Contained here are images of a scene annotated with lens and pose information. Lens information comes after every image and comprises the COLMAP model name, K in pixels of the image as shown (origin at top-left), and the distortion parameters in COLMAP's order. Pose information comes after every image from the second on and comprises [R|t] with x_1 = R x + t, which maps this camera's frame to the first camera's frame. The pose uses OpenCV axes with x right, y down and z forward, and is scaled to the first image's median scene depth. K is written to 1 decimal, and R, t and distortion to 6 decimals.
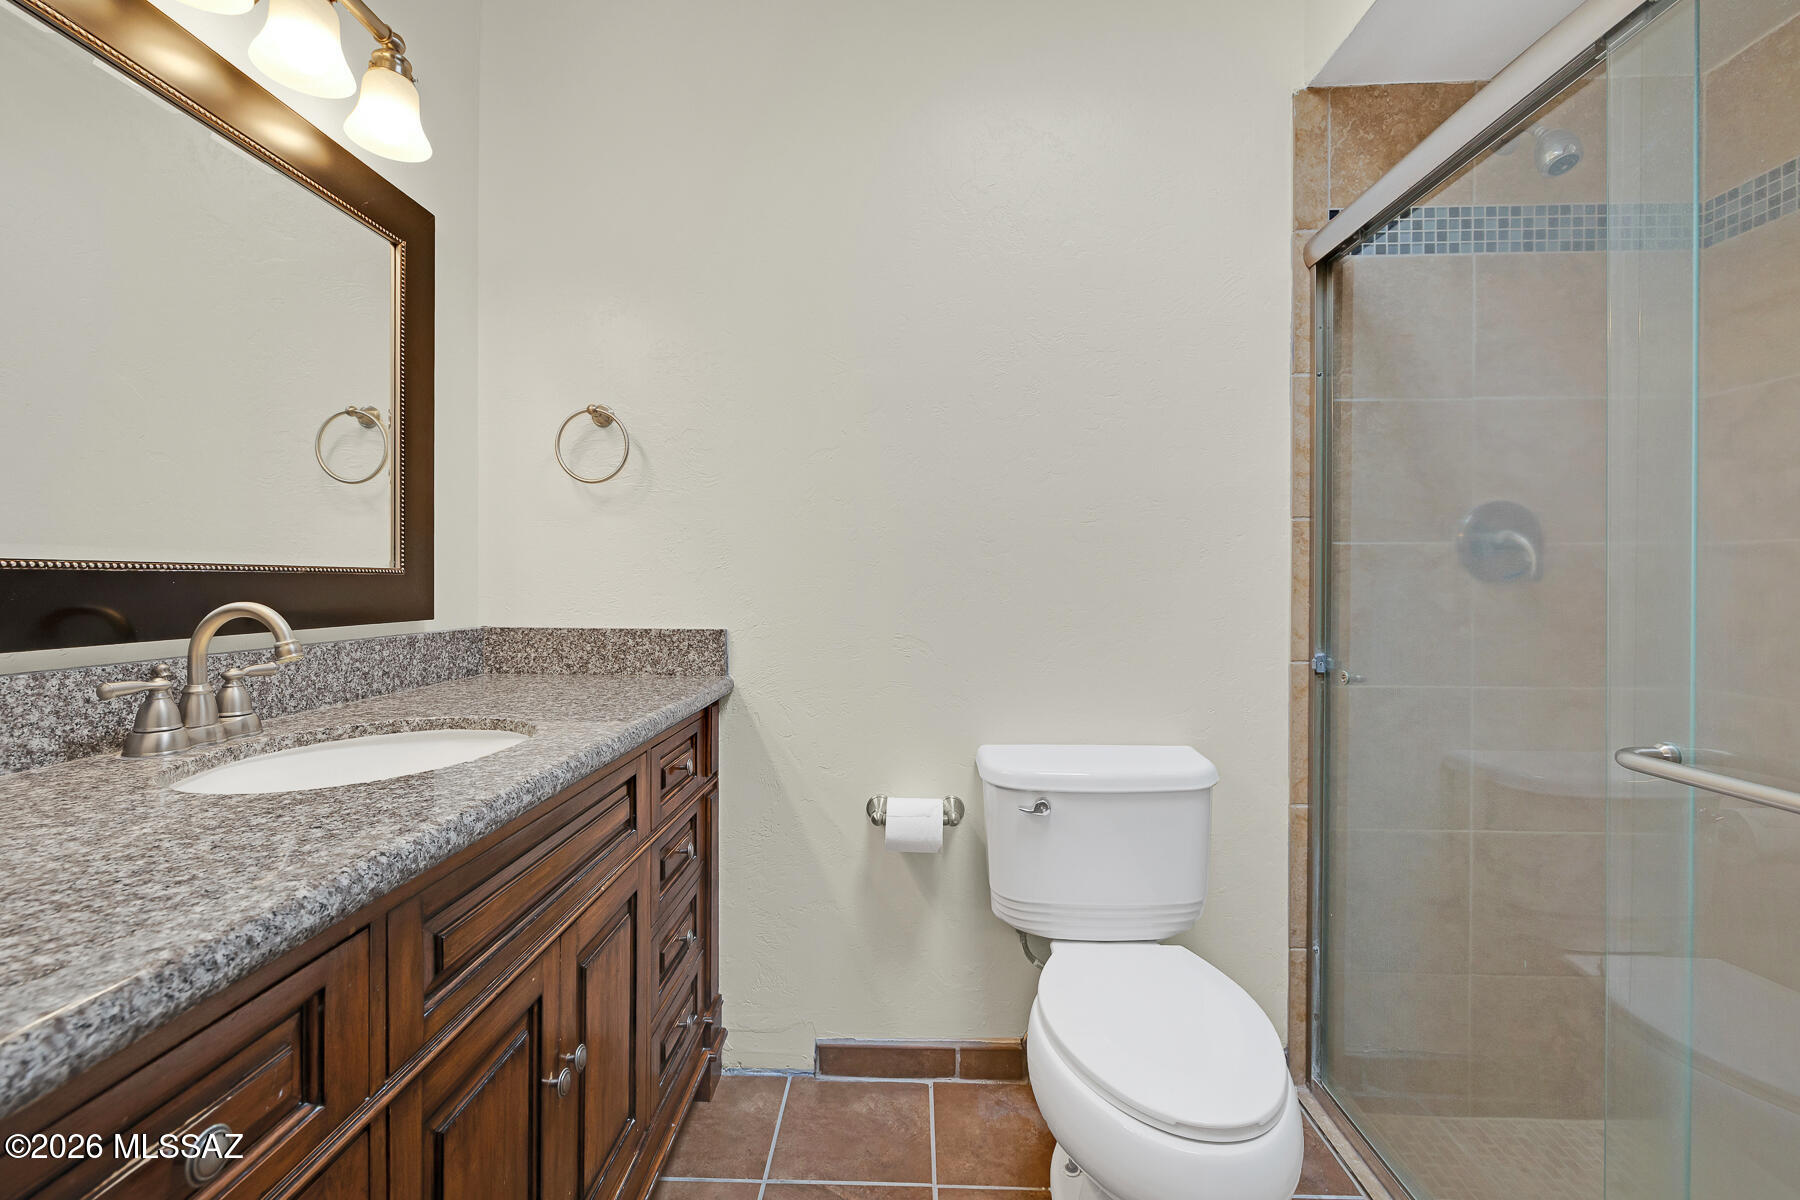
lens RADIAL K [[782.4, 0, 889.8], [0, 782.4, 580.4], [0, 0, 1]] dist [-0.001408, -0.000232]
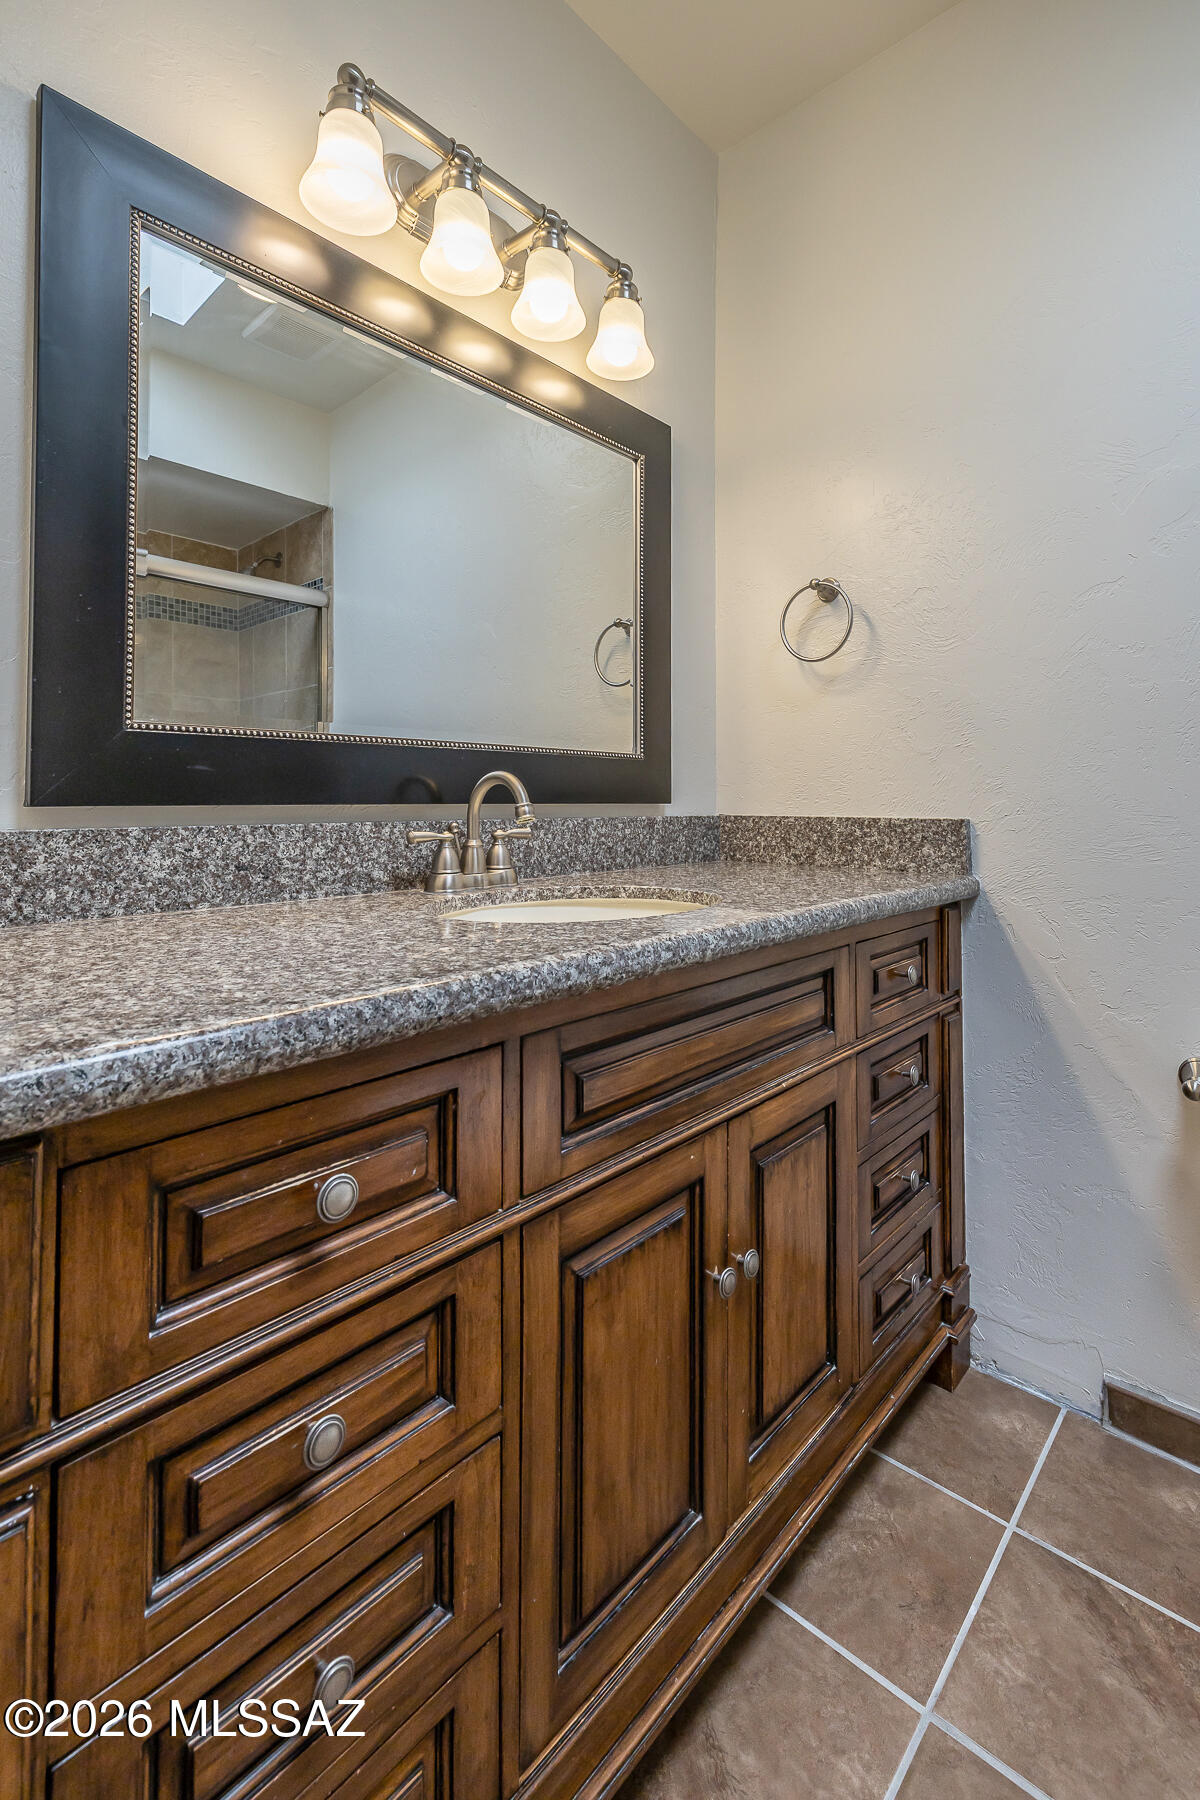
lens RADIAL K [[820.4, 0, 602.5], [0, 820.4, 777.5], [0, 0, 1]] dist [0.003662, -0.000371]
pose [[0.763826, -0.020245, -0.645105, 0.091529], [0.002947, 0.999607, -0.027881, 0.066989], [0.645416, 0.019395, 0.763585, 0.137962]]
